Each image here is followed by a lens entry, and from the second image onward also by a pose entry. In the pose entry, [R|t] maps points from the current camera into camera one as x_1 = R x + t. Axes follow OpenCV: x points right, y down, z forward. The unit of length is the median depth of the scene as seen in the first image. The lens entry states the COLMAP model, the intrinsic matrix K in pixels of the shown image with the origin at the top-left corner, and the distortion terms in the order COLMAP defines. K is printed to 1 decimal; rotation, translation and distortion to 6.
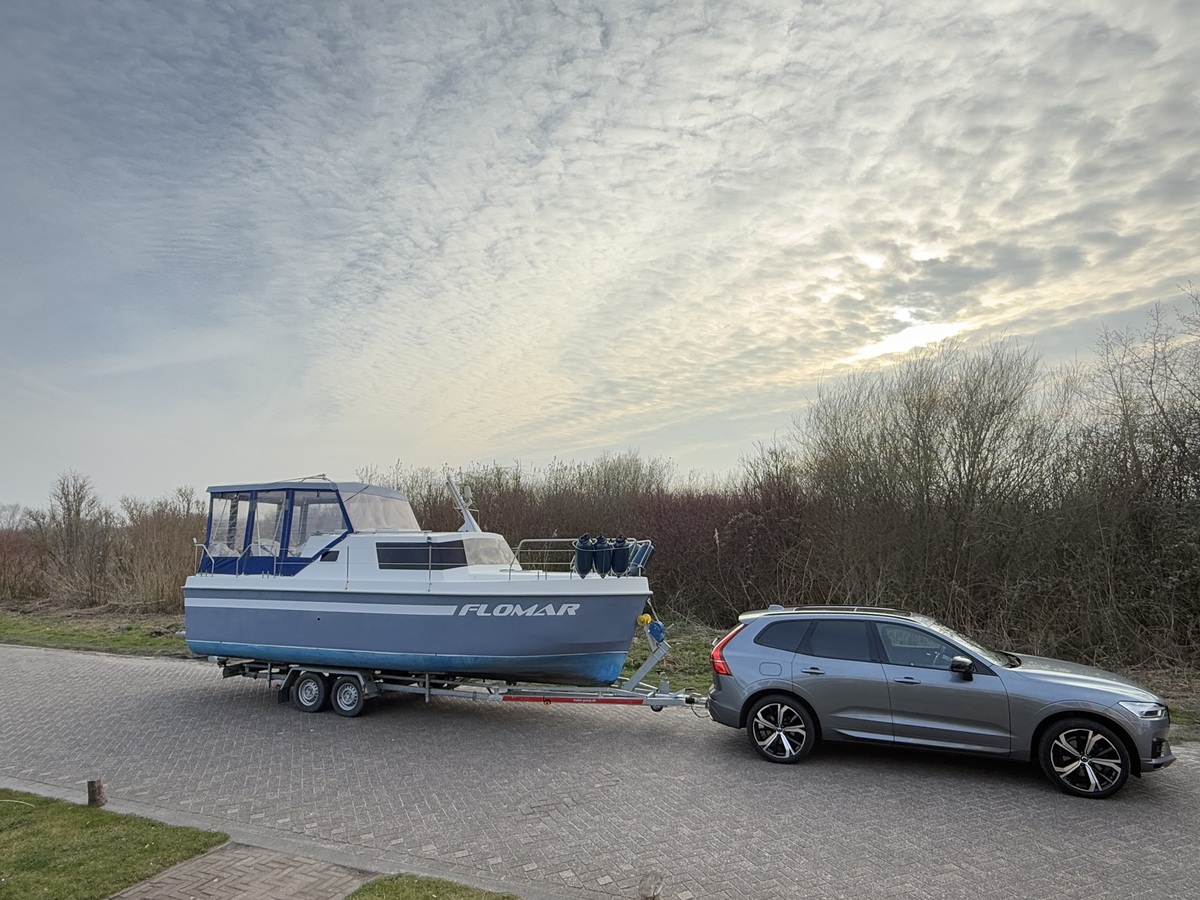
lens RADIAL K [[713.9, 0, 600.0], [0, 713.9, 450.0], [0, 0, 1]] dist [-0.003556, 0.000631]
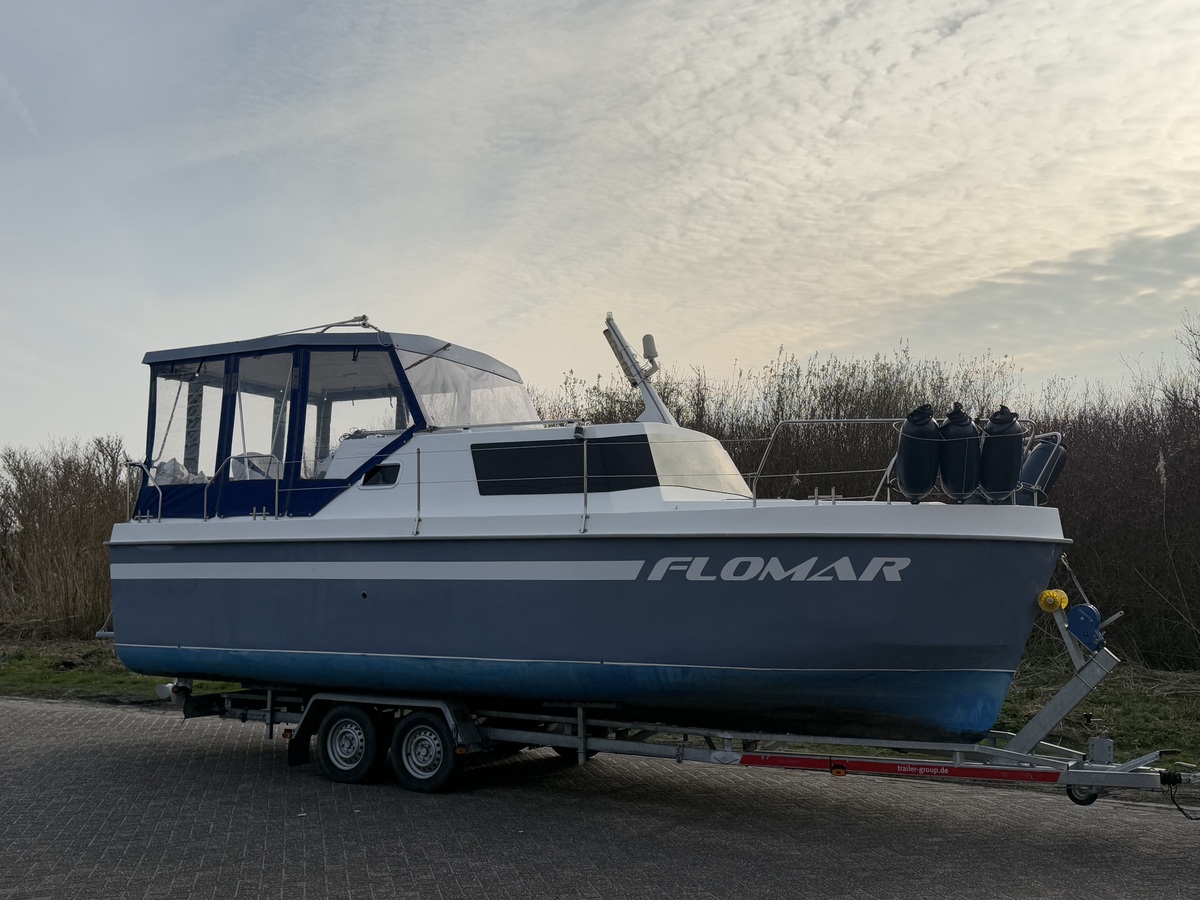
lens RADIAL K [[1300.0, 0, 600.0], [0, 1300.0, 450.0], [0, 0, 1]] dist [0.164651, -0.361649]
pose [[0.985512, -0.009540, -0.169337, -0.073403], [0.016931, 0.998963, 0.042257, 0.097231], [0.168758, -0.044512, 0.984652, 0.126423]]
